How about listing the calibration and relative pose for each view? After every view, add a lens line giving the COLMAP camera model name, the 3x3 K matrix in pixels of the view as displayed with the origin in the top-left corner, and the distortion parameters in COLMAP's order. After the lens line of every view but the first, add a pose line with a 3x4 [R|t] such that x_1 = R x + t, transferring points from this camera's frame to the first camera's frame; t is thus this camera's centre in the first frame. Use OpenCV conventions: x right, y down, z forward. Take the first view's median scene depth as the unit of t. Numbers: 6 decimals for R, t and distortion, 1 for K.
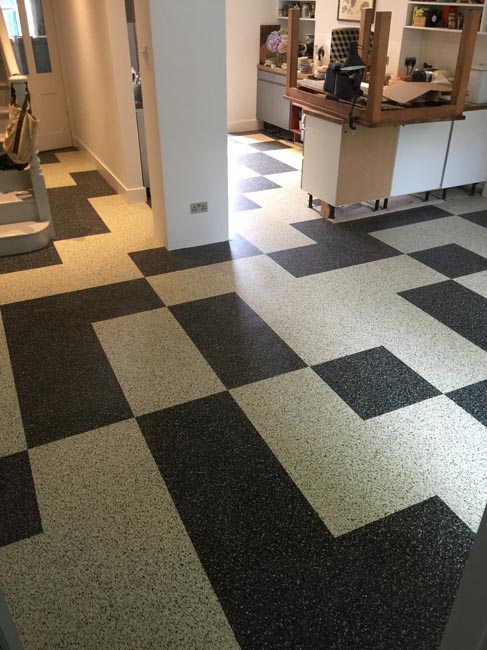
lens RADIAL K [[546.9, 0, 238.3], [0, 546.9, 315.1], [0, 0, 1]] dist [0.078291, -0.123433]
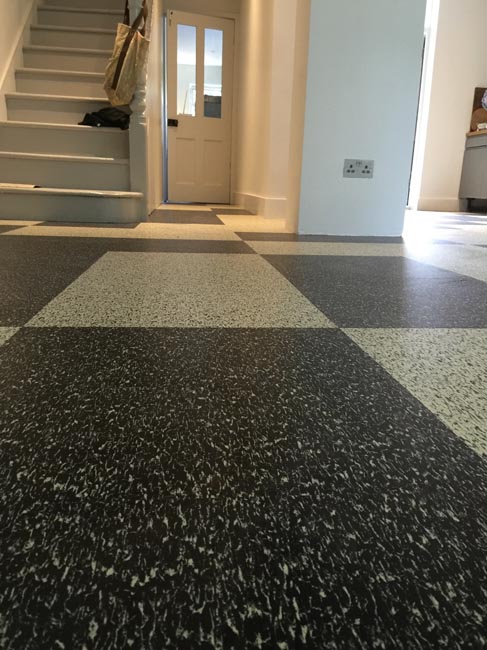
lens RADIAL K [[546.9, 0, 240.5], [0, 546.9, 325.9], [0, 0, 1]] dist [0.078291, -0.123433]
pose [[0.942569, 0.113604, -0.314099, 0.018356], [-0.197548, 0.947884, -0.249982, 0.162266], [0.269331, 0.297675, 0.915888, 0.506416]]
